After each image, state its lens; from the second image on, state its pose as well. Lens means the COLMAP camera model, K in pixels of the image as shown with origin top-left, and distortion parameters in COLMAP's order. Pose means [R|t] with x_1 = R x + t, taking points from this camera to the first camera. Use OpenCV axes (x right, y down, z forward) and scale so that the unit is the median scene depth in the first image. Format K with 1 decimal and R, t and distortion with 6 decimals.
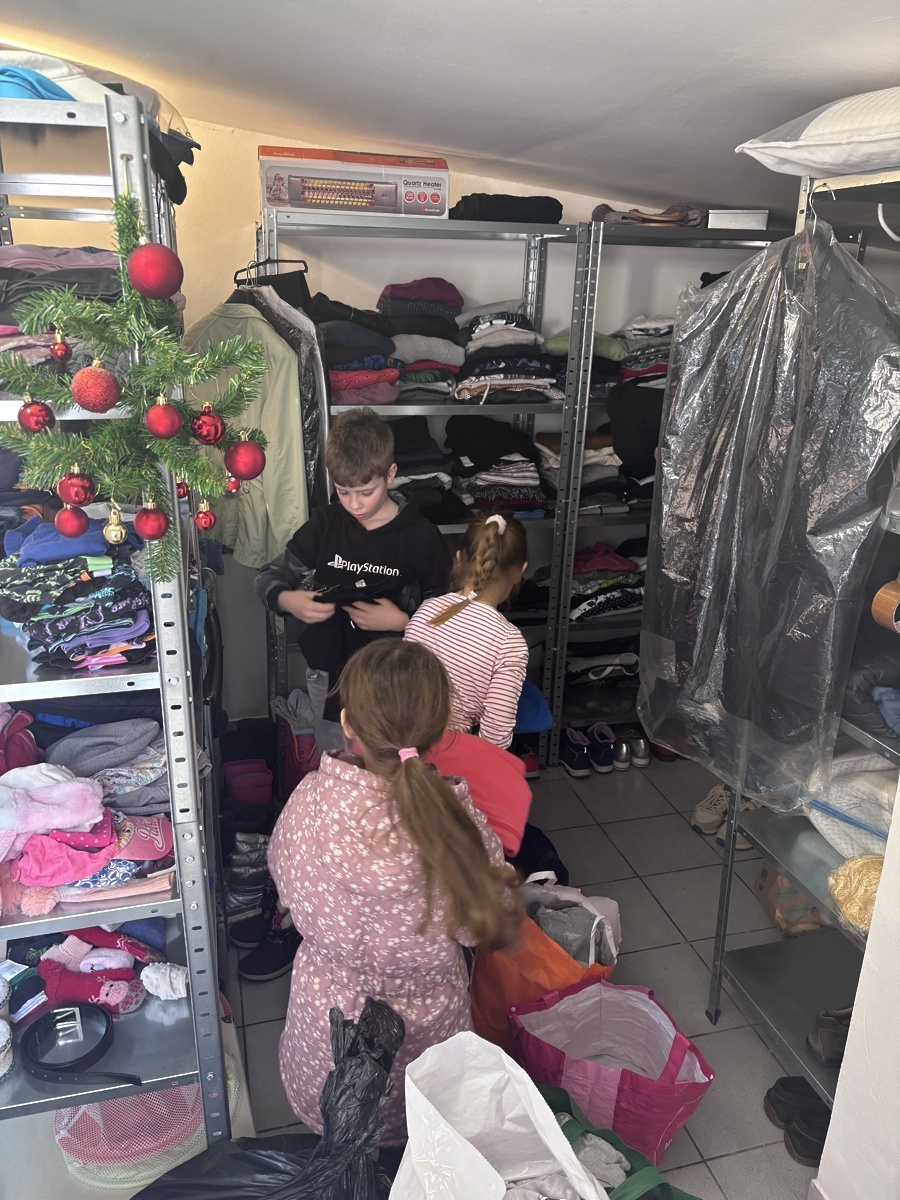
lens RADIAL K [[884.5, 0, 450.0], [0, 884.5, 600.0], [0, 0, 1]] dist [0.007071, -0.003083]
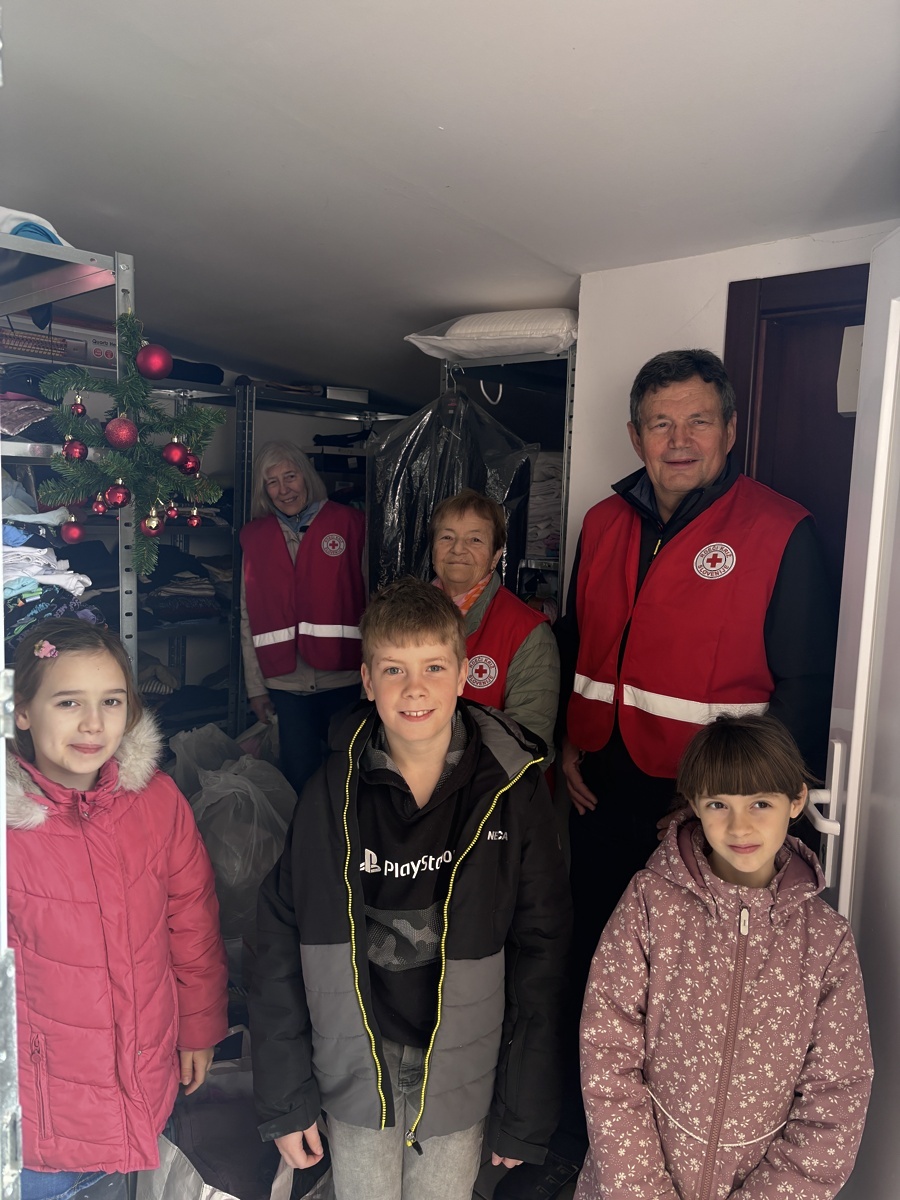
lens RADIAL K [[853.7, 0, 450.0], [0, 853.7, 600.0], [0, 0, 1]] dist [0.006500, 0.000651]
pose [[0.865423, -0.045635, 0.498959, -0.199557], [0.140245, 0.978100, -0.153791, 0.096441], [-0.481013, 0.203071, 0.852871, -0.117179]]
